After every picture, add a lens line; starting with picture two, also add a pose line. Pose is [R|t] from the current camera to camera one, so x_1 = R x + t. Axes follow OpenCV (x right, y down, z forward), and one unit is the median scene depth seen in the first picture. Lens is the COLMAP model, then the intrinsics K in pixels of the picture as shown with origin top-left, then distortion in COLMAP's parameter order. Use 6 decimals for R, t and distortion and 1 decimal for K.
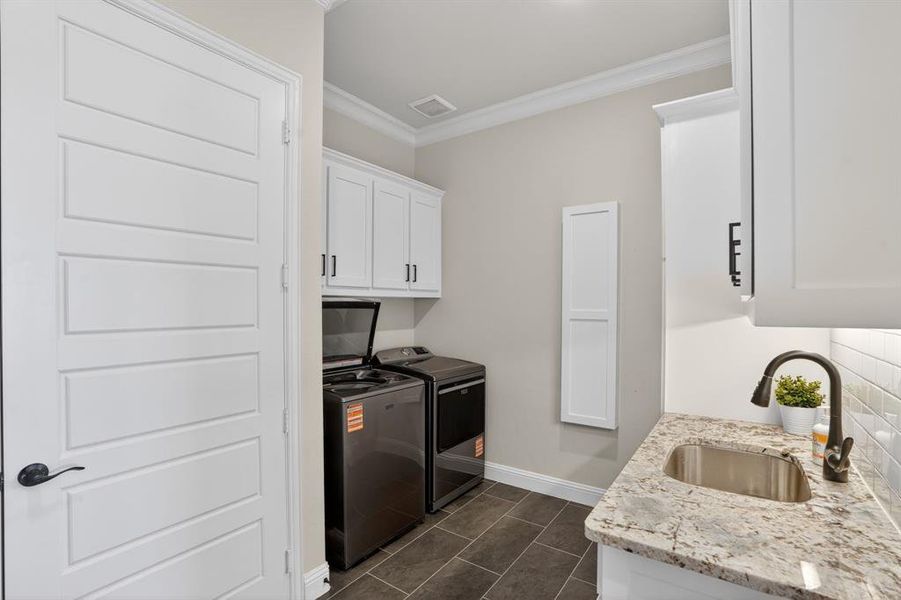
lens RADIAL K [[414.0, 0, 450.2], [0, 414.0, 304.9], [0, 0, 1]] dist [-0.064031, 0.024782]
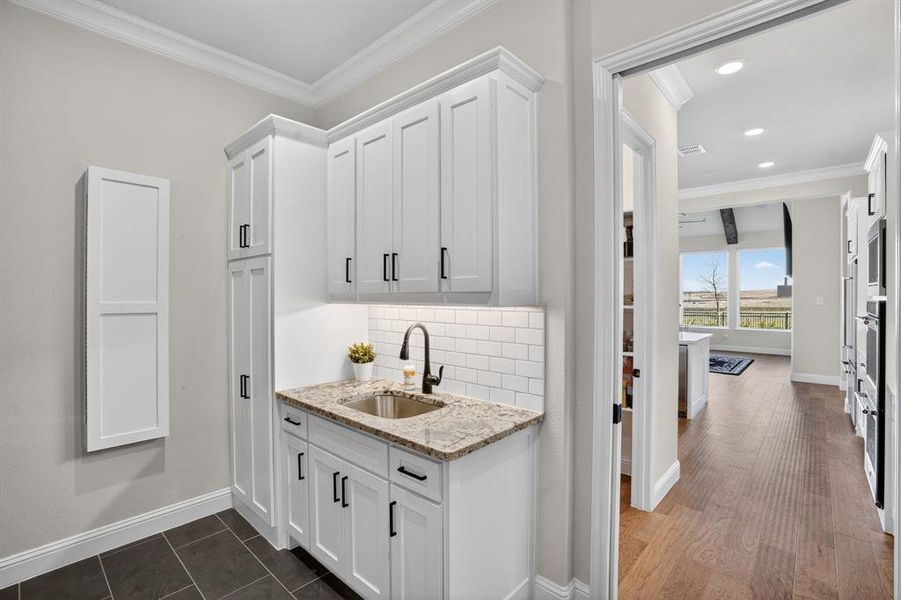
lens RADIAL K [[413.7, 0, 439.0], [0, 413.7, 299.7], [0, 0, 1]] dist [-0.066509, 0.031129]
pose [[0.140858, -0.005492, 0.990015, -0.878696], [-0.003867, 0.999974, 0.006098, -0.000641], [-0.990022, -0.004687, 0.140834, 0.669455]]
